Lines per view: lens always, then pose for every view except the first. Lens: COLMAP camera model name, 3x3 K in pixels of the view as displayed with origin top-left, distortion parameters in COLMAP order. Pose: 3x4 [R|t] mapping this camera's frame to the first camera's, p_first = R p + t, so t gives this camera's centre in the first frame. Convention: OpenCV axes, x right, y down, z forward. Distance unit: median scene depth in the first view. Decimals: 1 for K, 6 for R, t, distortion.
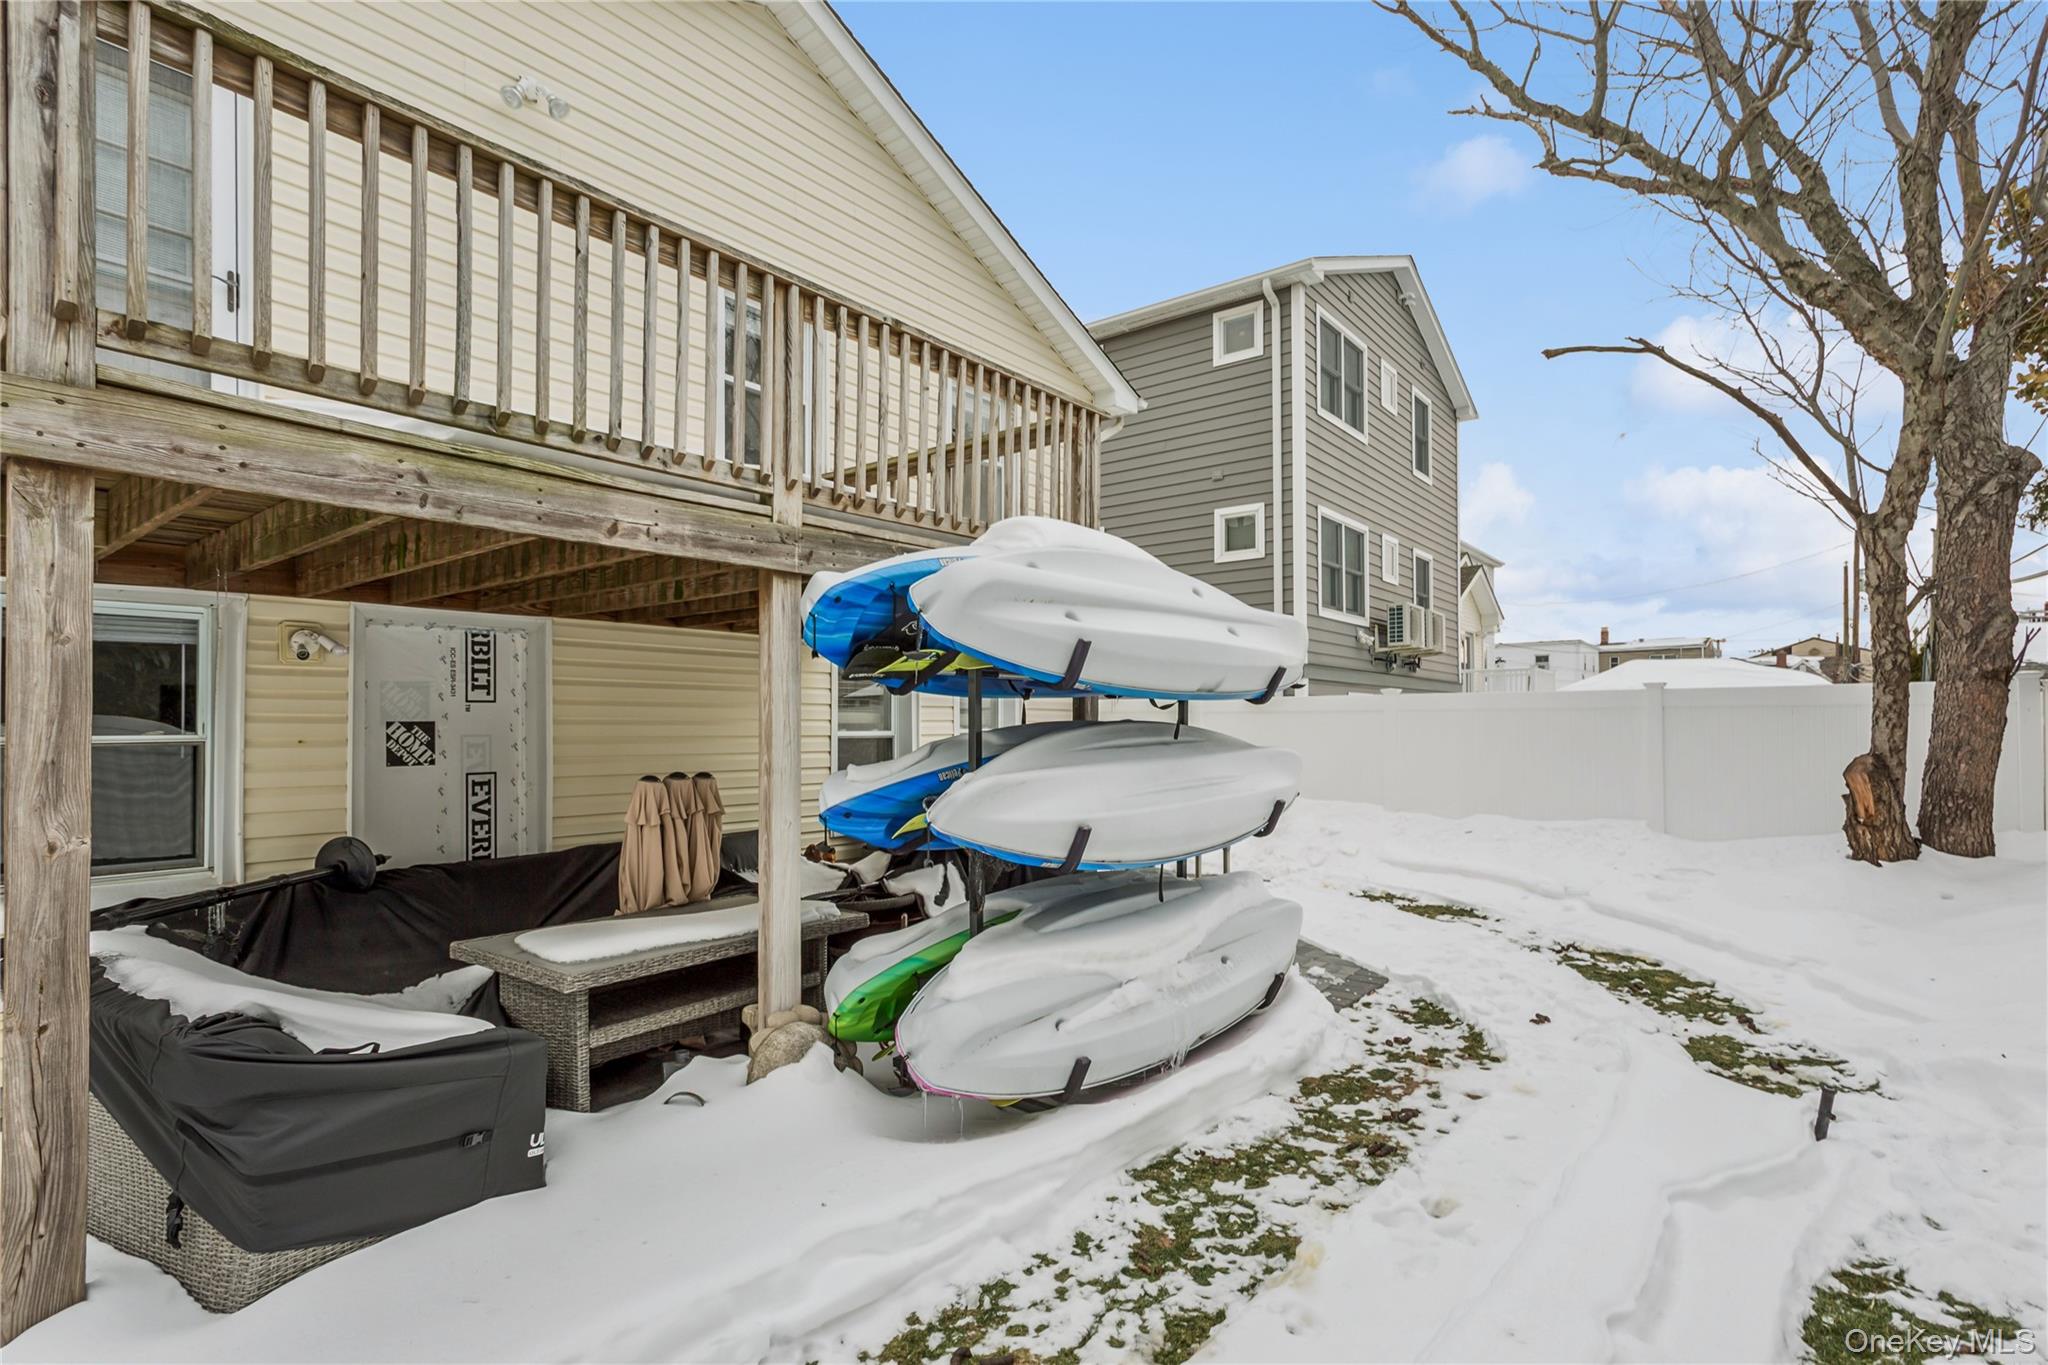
lens RADIAL K [[968.8, 0, 1021.2], [0, 968.8, 726.1], [0, 0, 1]] dist [-0.000268, 0.000056]
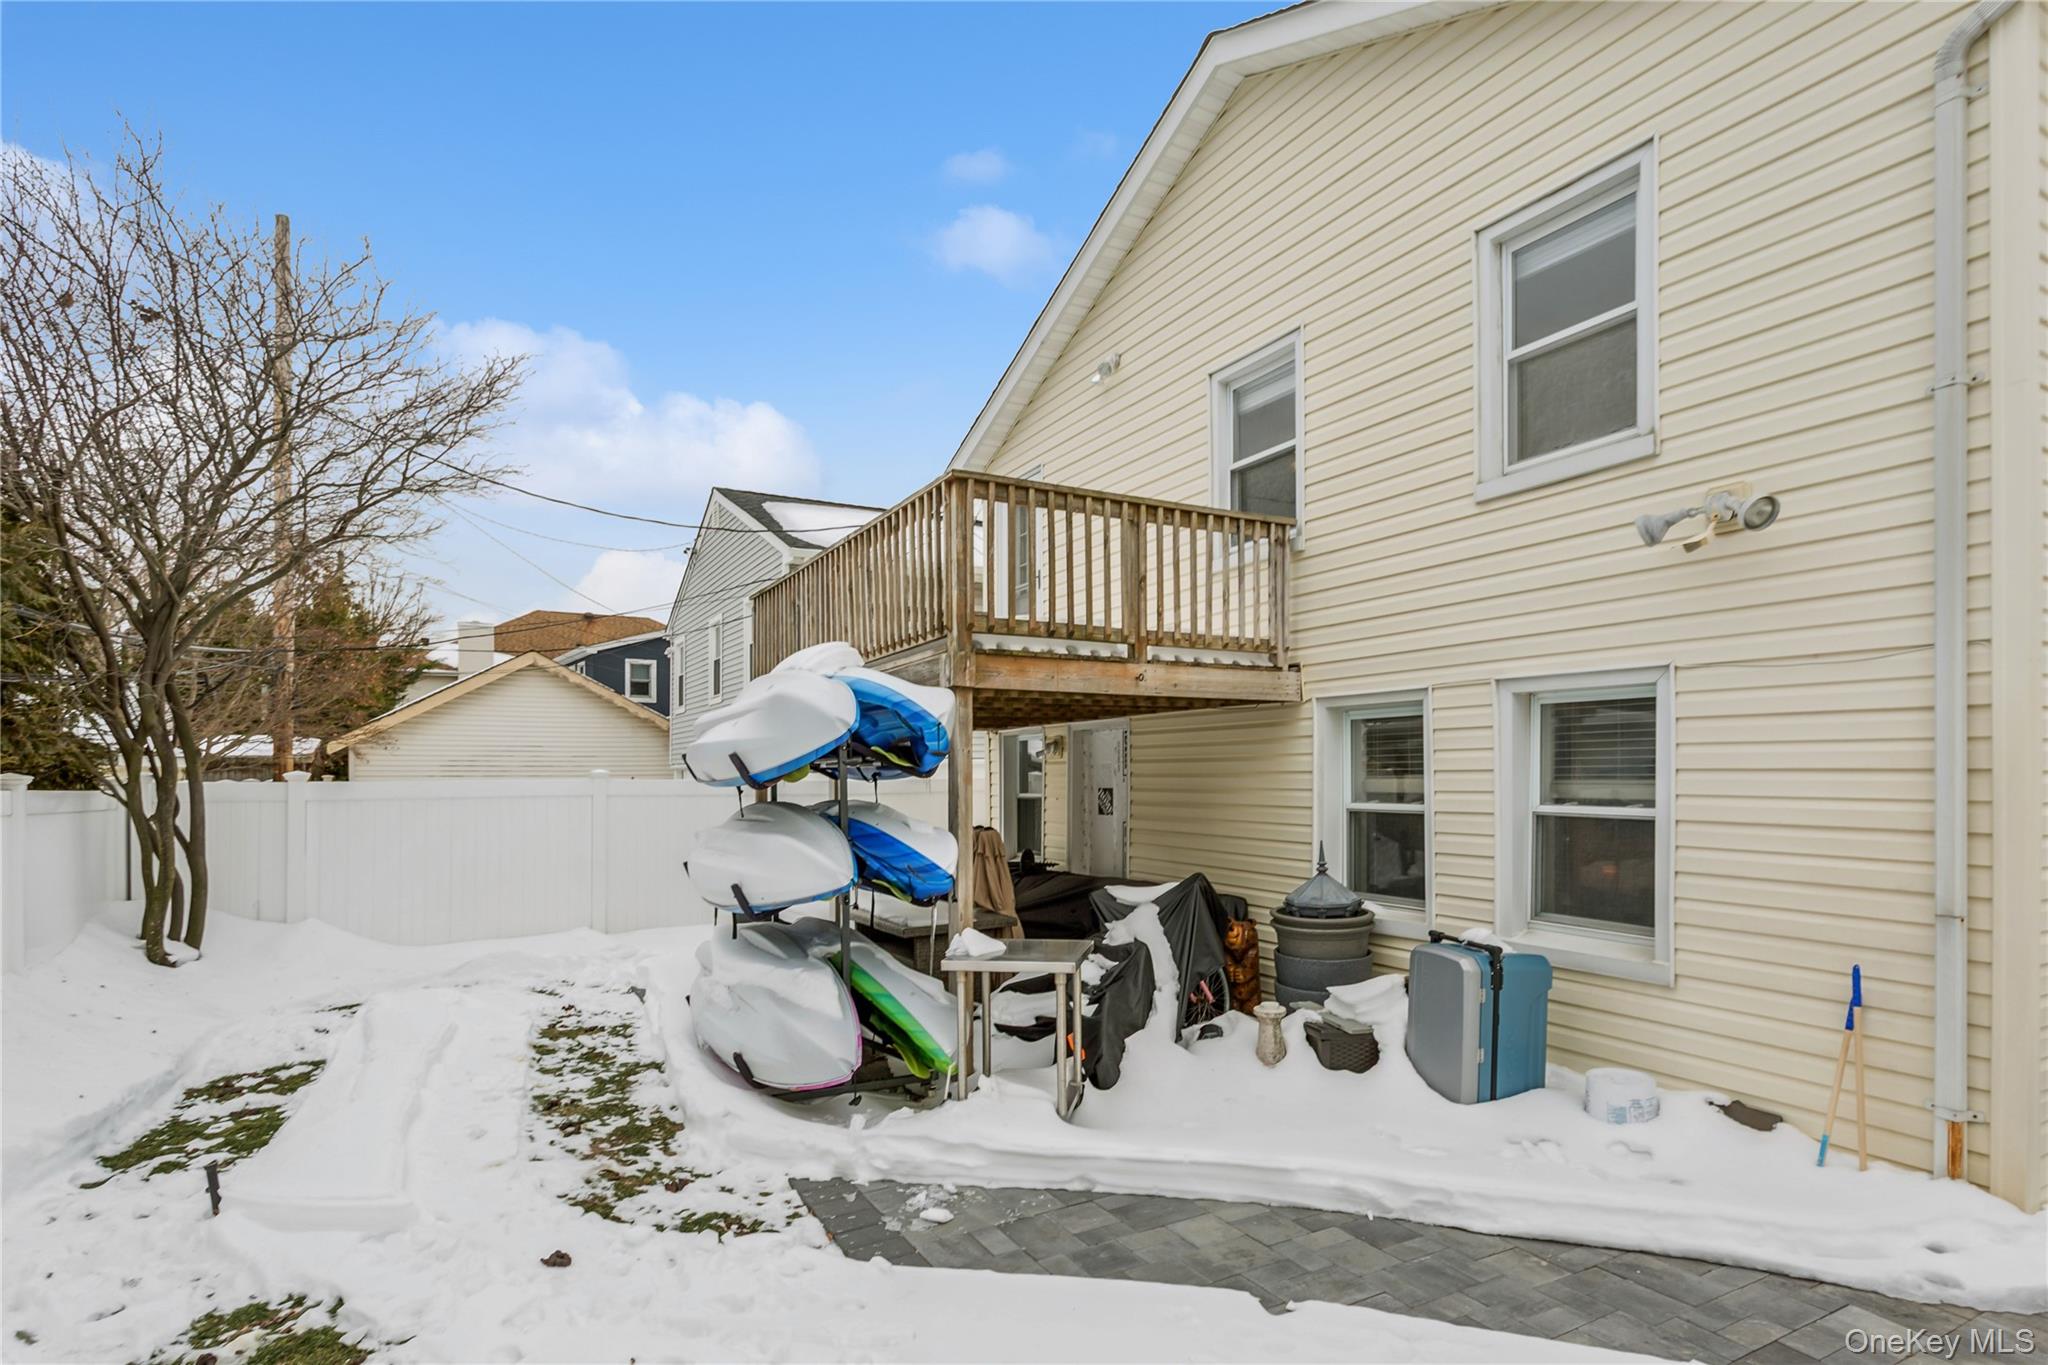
lens RADIAL K [[1045.6, 0, 1024.0], [0, 1045.6, 768.0], [0, 0, 1]] dist [-0.002921, -0.000438]
pose [[-0.383175, -0.002852, -0.923671, 1.380087], [0.008731, 0.999939, -0.006709, -0.036247], [0.923634, -0.010636, -0.383127, 2.017947]]
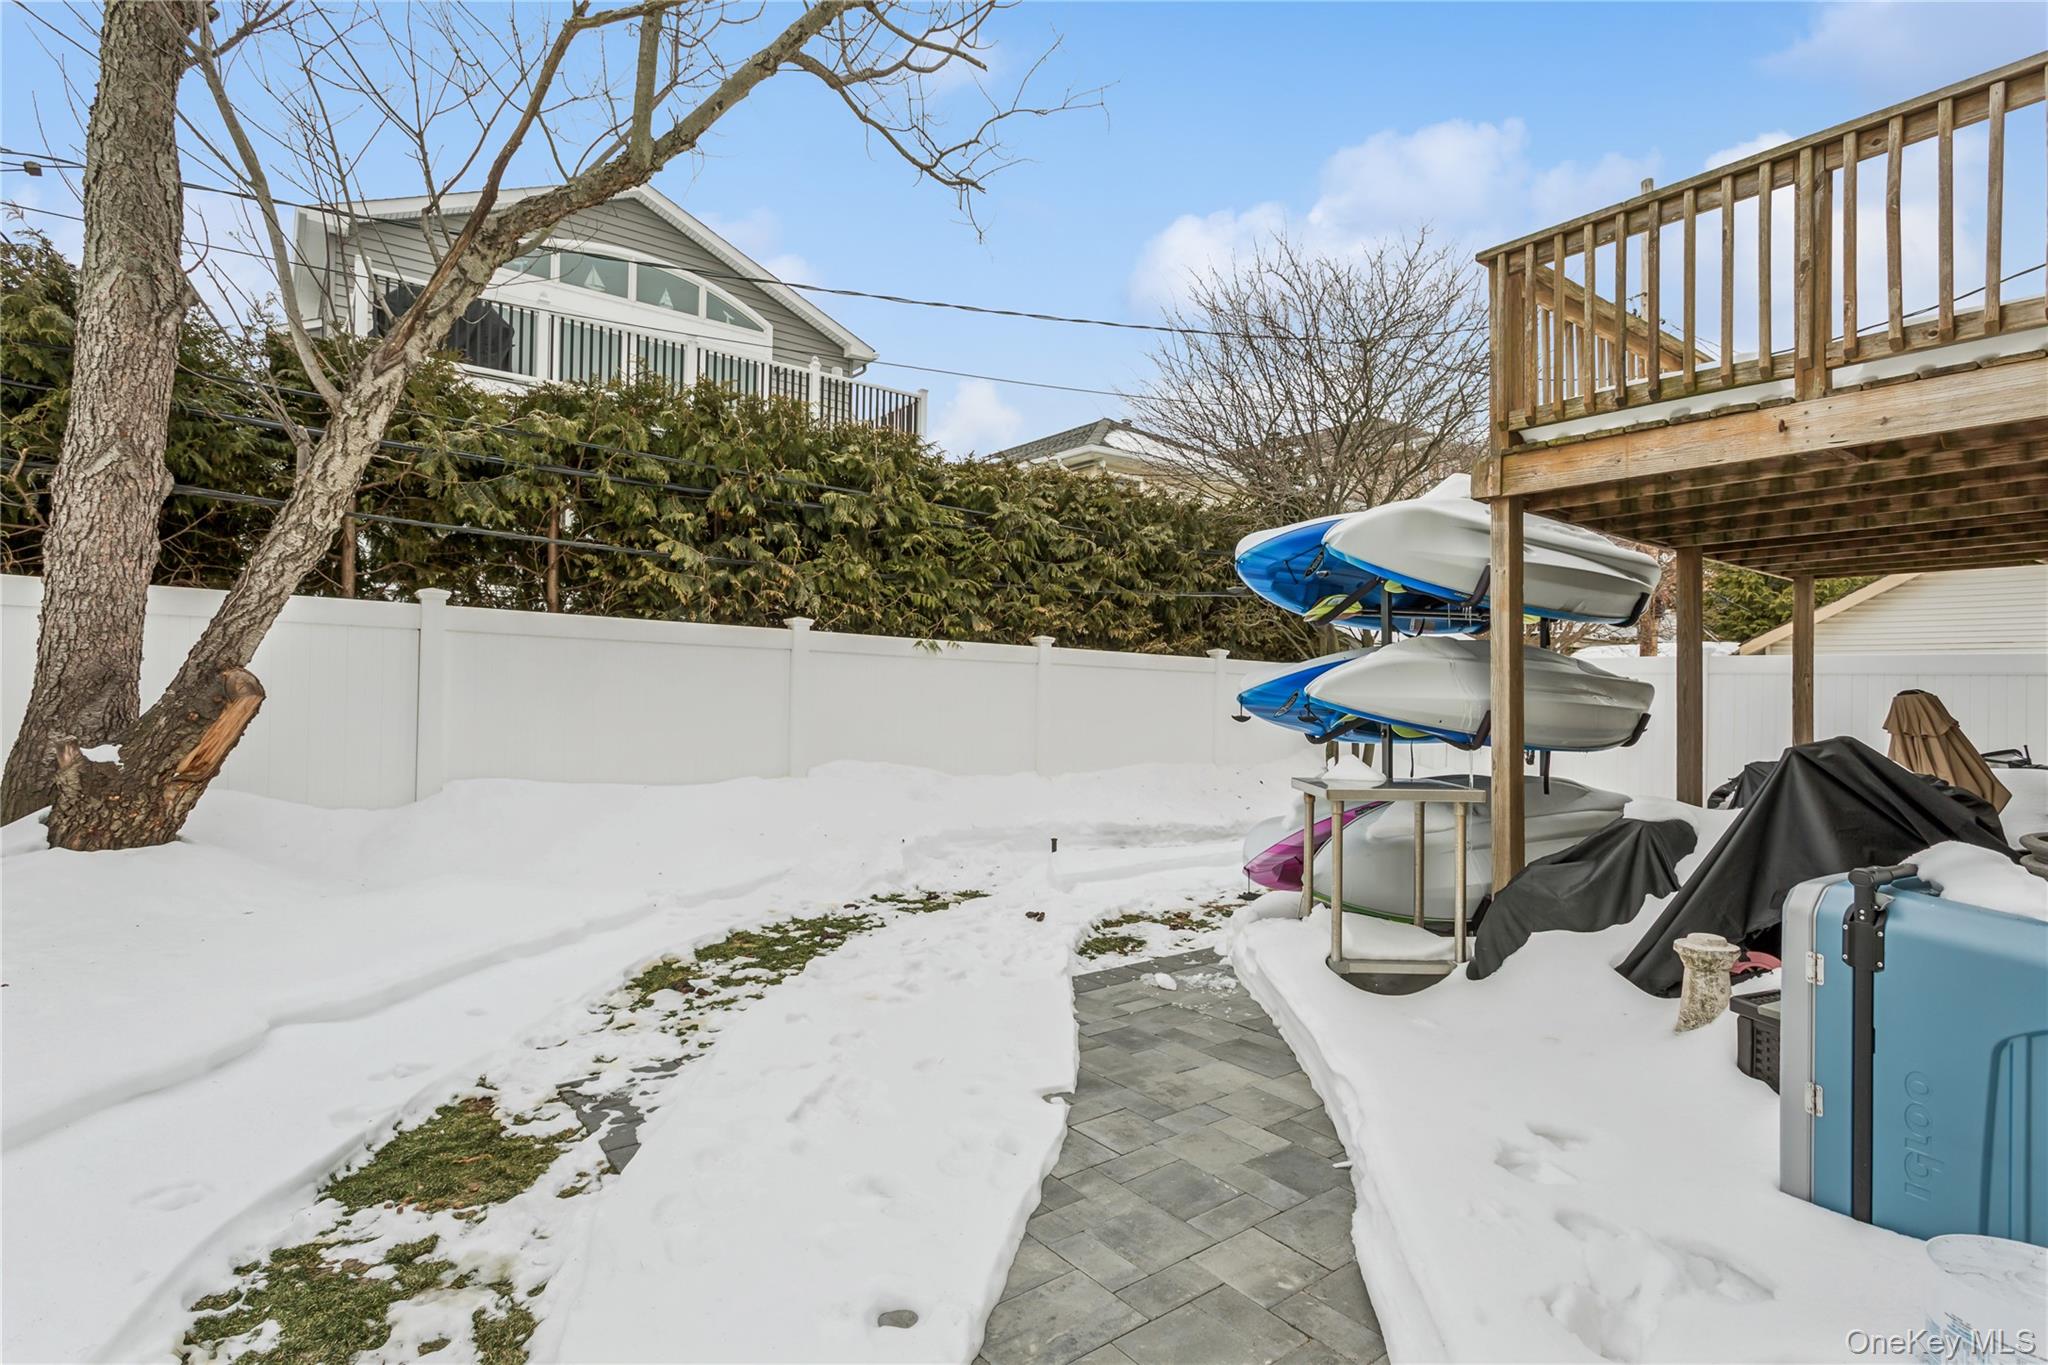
lens RADIAL K [[993.6, 0, 1024.0], [0, 993.6, 682.5], [0, 0, 1]] dist [0.000693, 0.000510]
pose [[-0.968650, 0.001179, 0.248427, 0.348290], [-0.002724, 0.999878, -0.015368, 0.077765], [-0.248415, -0.015562, -0.968529, 2.656626]]
